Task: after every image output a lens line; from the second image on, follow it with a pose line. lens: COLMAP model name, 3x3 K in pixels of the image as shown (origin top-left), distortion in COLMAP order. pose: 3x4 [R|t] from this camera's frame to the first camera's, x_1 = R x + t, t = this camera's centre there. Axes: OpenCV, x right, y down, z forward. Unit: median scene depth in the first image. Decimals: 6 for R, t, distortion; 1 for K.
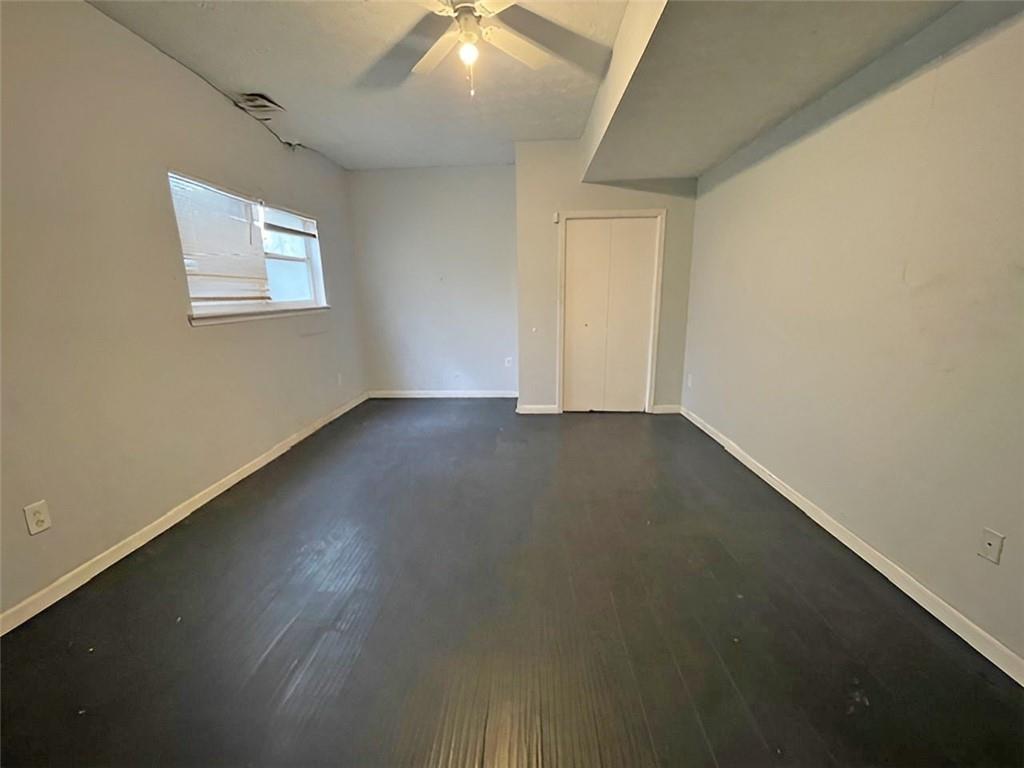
lens RADIAL K [[413.4, 0, 508.1], [0, 413.4, 387.3], [0, 0, 1]] dist [0.001153, -0.000043]
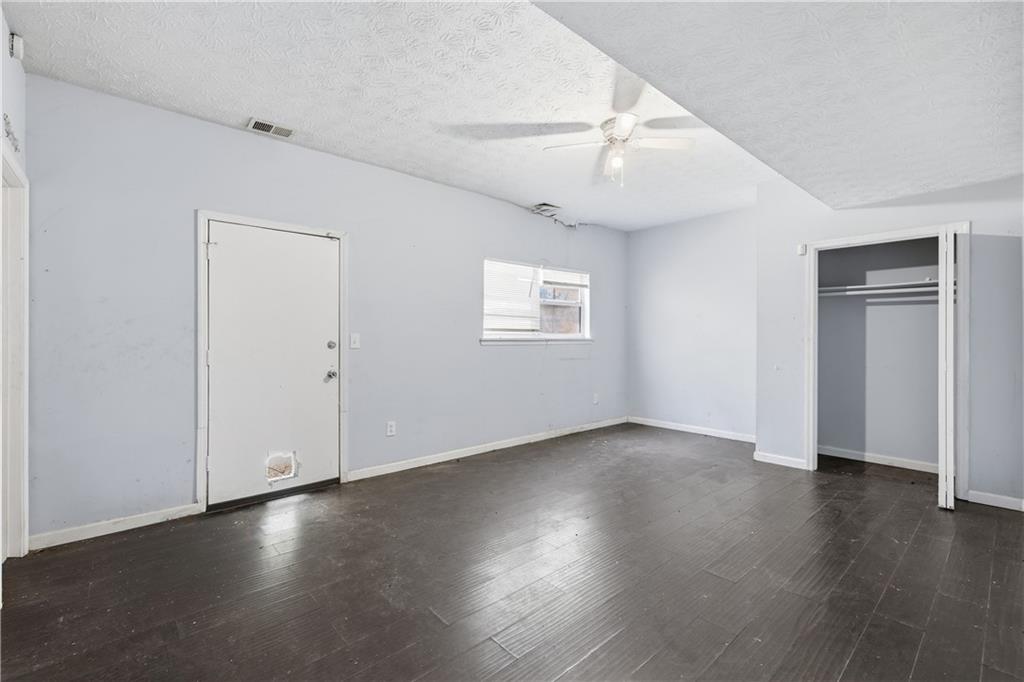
lens RADIAL K [[444.0, 0, 512.0], [0, 444.0, 341.0], [0, 0, 1]] dist [0.000062, -0.000003]
pose [[0.697965, 0.024462, -0.715714, 0.468401], [-0.172900, 0.975607, -0.135268, 0.043488], [0.694946, 0.218159, 0.685169, -0.108740]]
